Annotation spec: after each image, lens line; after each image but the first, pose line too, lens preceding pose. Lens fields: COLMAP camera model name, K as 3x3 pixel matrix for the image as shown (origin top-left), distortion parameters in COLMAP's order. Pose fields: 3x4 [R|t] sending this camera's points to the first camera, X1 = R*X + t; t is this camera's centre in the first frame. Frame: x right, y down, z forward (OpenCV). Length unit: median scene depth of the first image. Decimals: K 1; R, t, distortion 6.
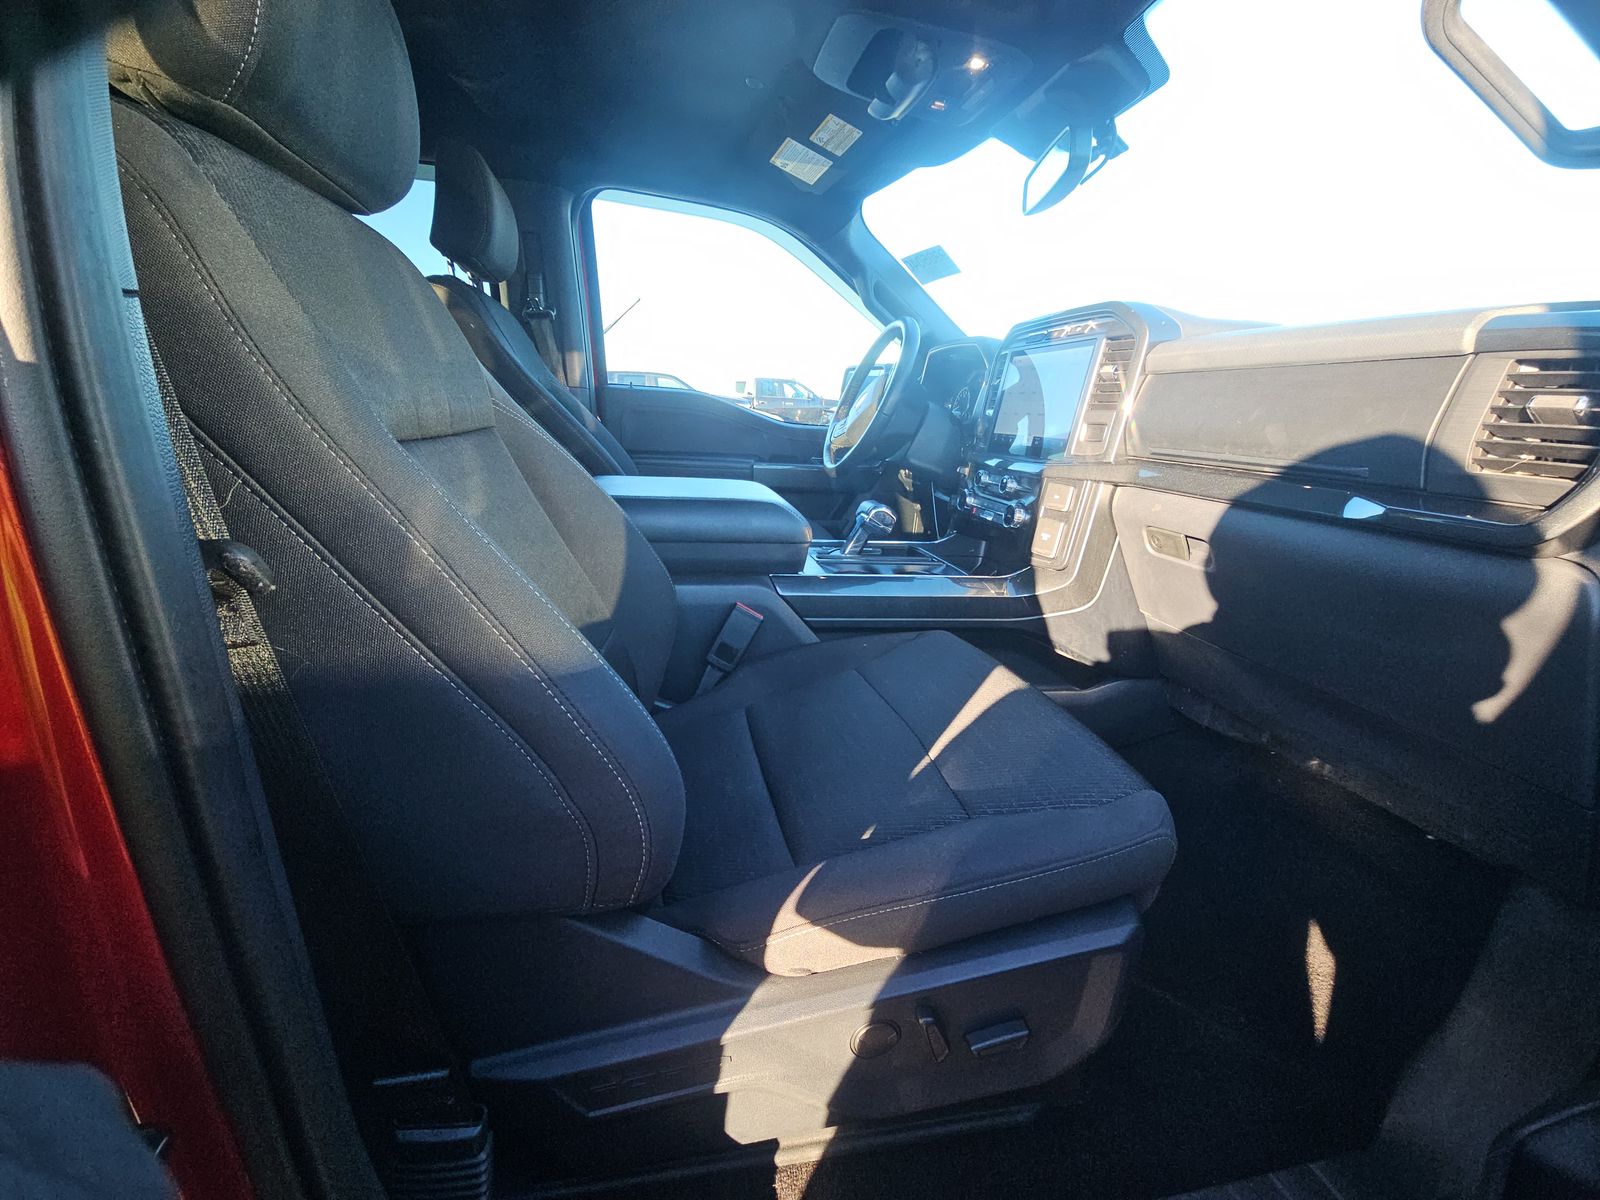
lens RADIAL K [[646.4, 0, 800.0], [0, 646.4, 600.0], [0, 0, 1]] dist [0.001075, -0.004701]
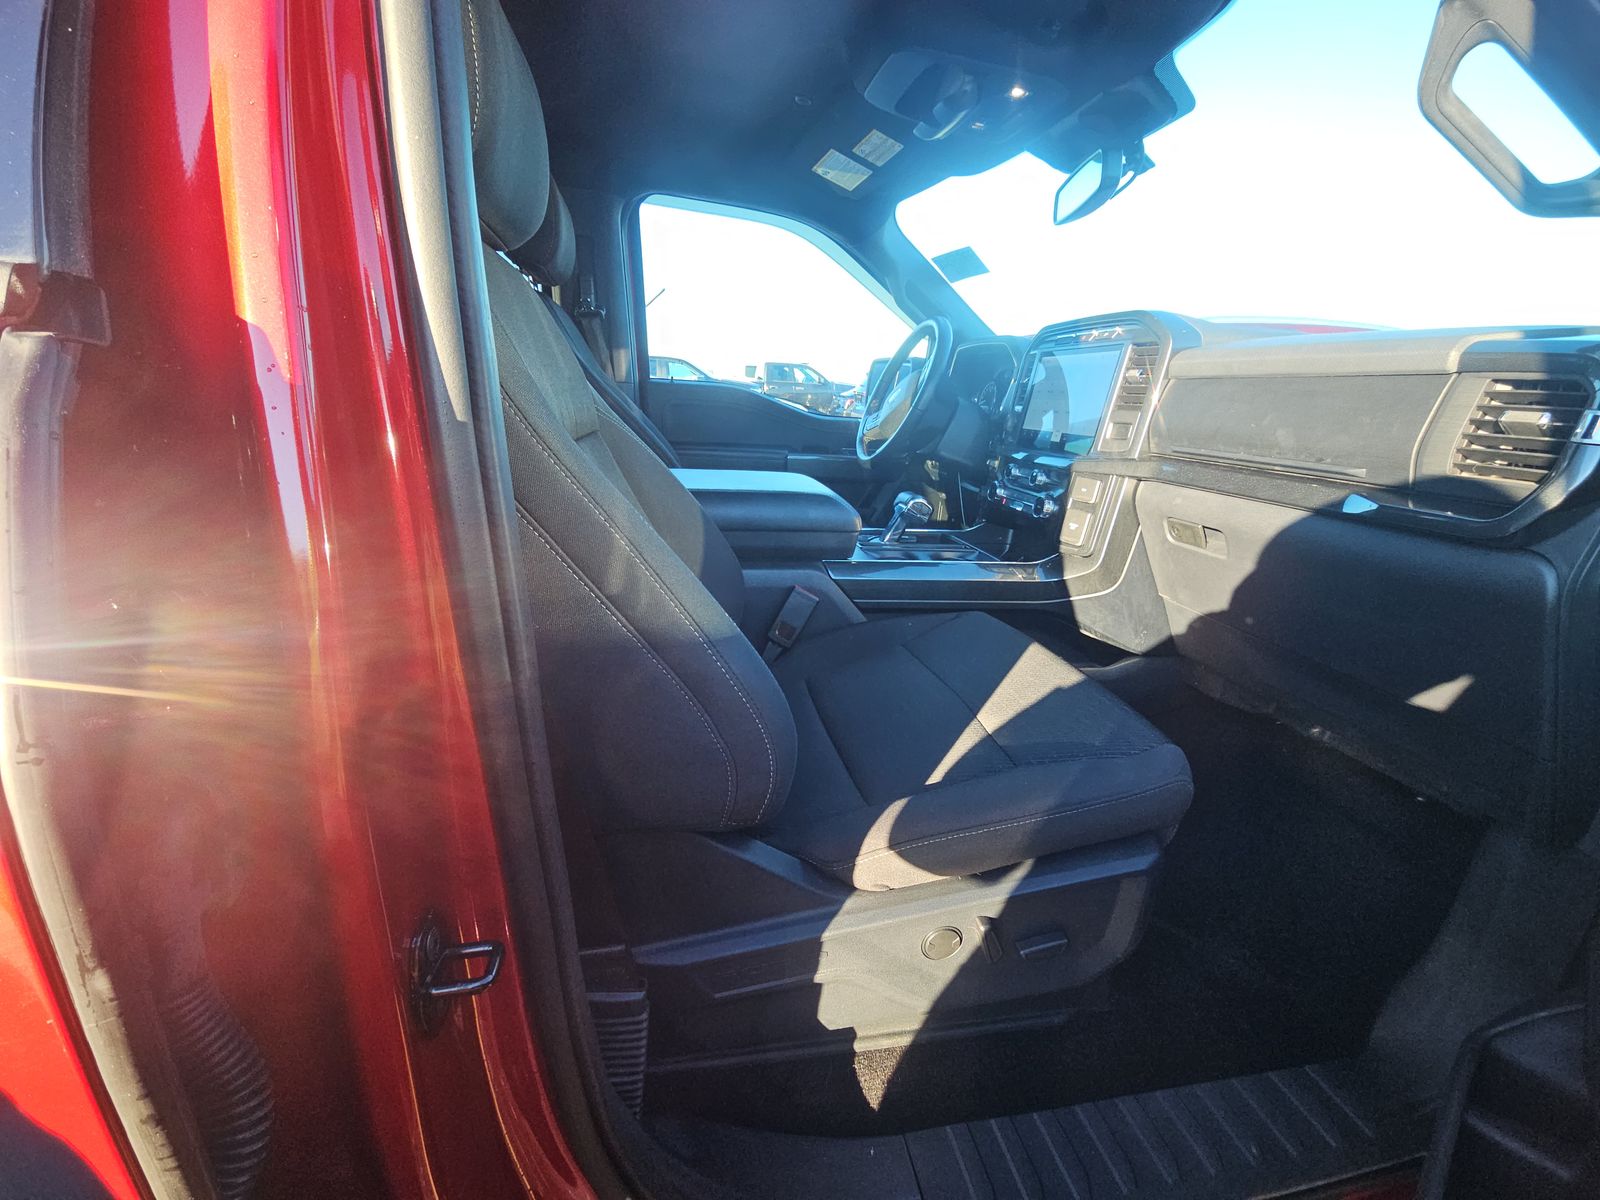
lens RADIAL K [[649.3, 0, 800.0], [0, 649.3, 600.0], [0, 0, 1]] dist [-0.001189, -0.000110]
pose [[0.999938, 0.003227, -0.010657, -0.073296], [-0.002992, 0.999754, 0.021973, 0.004166], [0.010726, -0.021939, 0.999702, -0.109977]]
